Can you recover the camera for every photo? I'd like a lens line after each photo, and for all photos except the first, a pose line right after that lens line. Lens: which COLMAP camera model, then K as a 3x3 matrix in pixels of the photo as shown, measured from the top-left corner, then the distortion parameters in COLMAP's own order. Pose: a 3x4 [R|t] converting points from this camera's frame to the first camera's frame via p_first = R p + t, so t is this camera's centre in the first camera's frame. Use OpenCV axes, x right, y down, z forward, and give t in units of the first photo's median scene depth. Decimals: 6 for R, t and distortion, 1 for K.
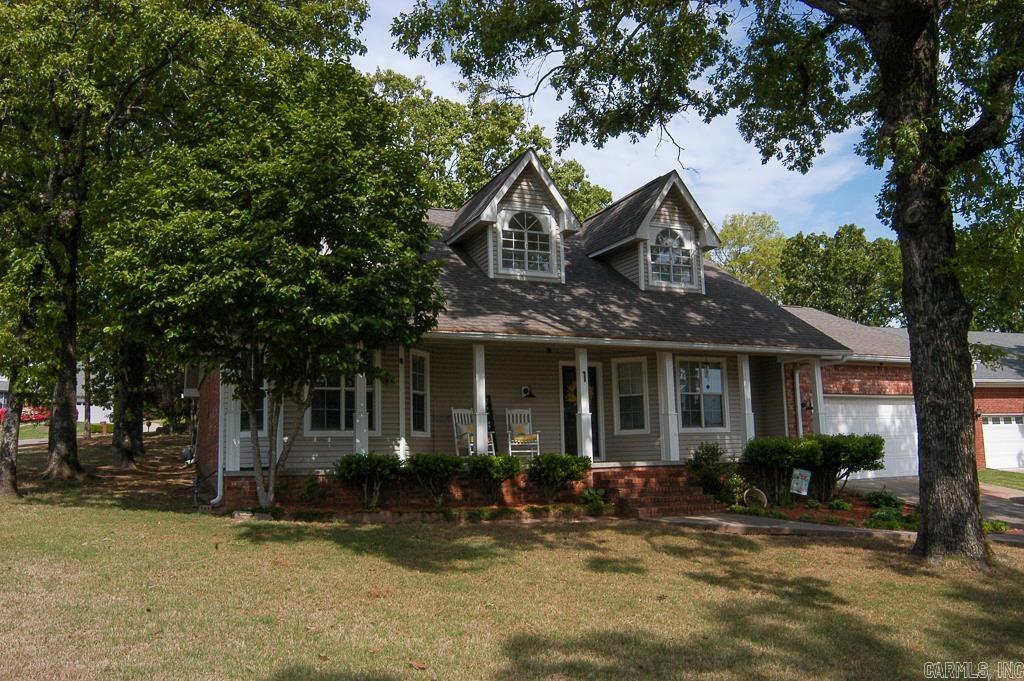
lens RADIAL K [[820.8, 0, 512.0], [0, 820.8, 340.5], [0, 0, 1]] dist [-0.087596, 0.014665]
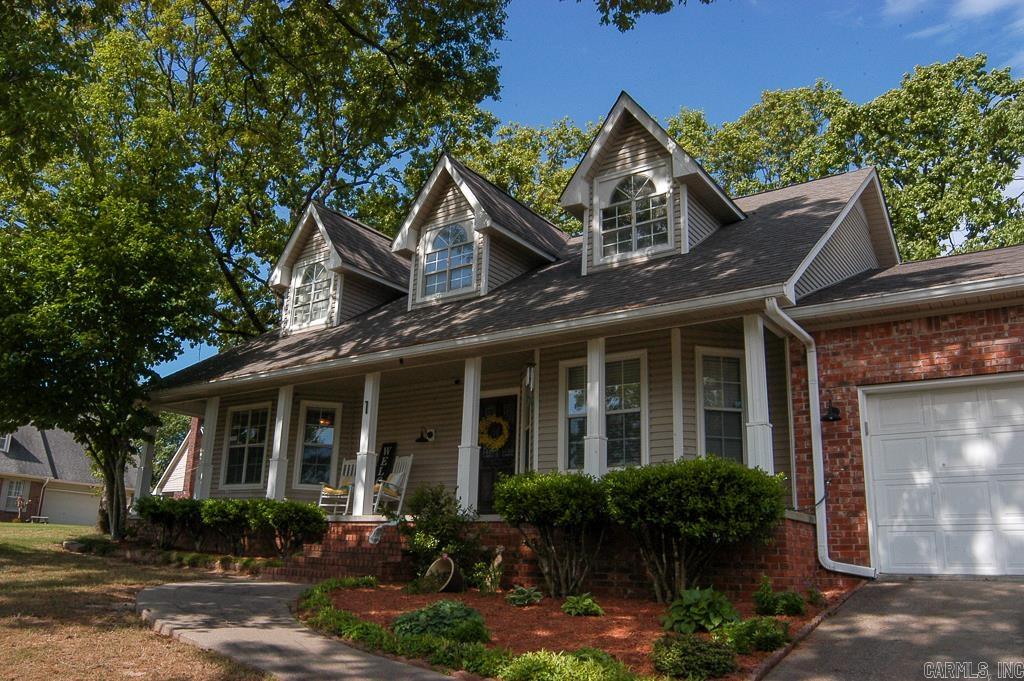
lens RADIAL K [[831.4, 0, 511.1], [0, 831.4, 335.1], [0, 0, 1]] dist [-0.089657, 0.002005]
pose [[0.484663, -0.200075, -0.851511, 0.783364], [0.079726, 0.979541, -0.184779, 0.123443], [0.871060, 0.021668, 0.490698, 0.654782]]
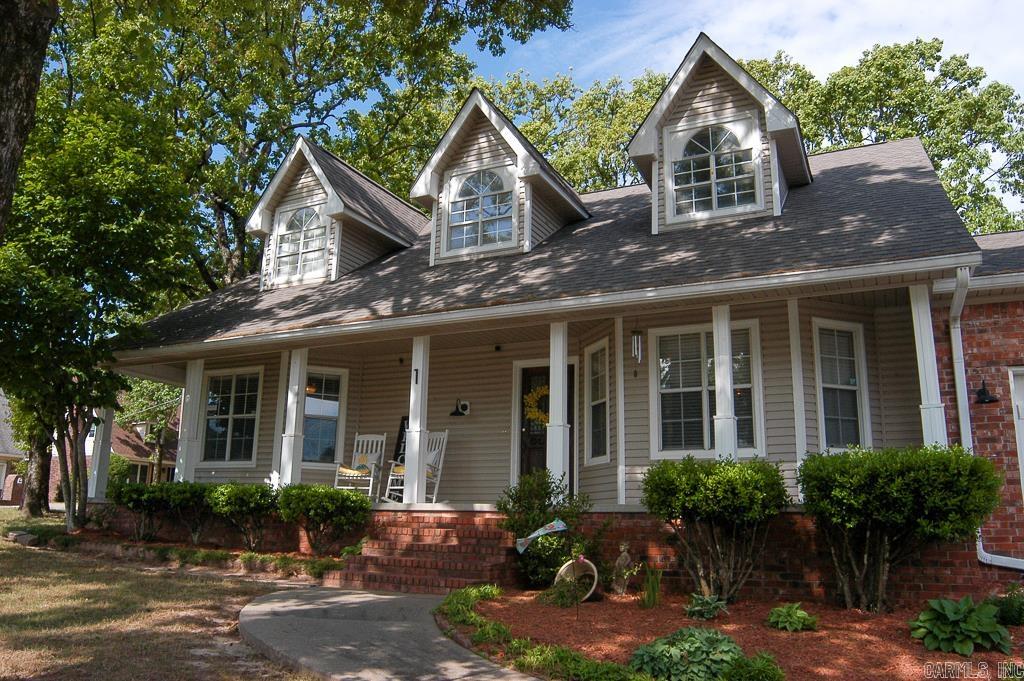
lens RADIAL K [[820.8, 0, 512.0], [0, 820.8, 340.5], [0, 0, 1]] dist [-0.087596, 0.014665]
pose [[0.624164, -0.143421, -0.768017, 0.608232], [0.076100, 0.989493, -0.122934, 0.094890], [0.777579, 0.018285, 0.628520, 0.569261]]
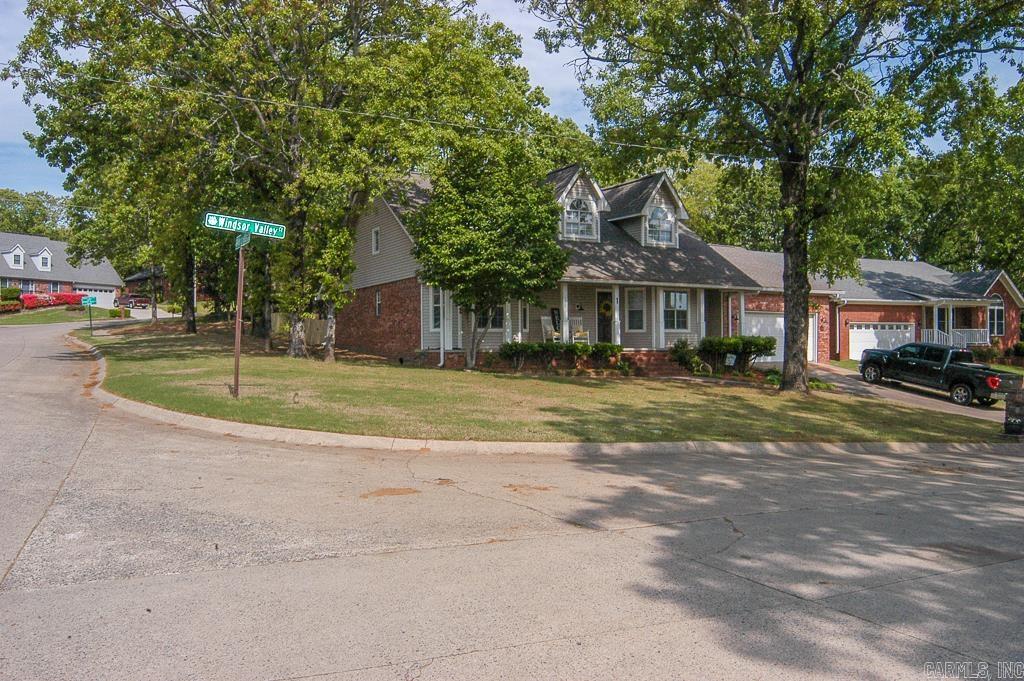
lens RADIAL K [[831.4, 0, 511.1], [0, 831.4, 335.1], [0, 0, 1]] dist [-0.089657, 0.002005]
pose [[0.995337, 0.021437, 0.094042, -0.283779], [-0.033834, 0.990634, 0.132283, -0.103961], [-0.090325, -0.134848, 0.986741, -0.719729]]
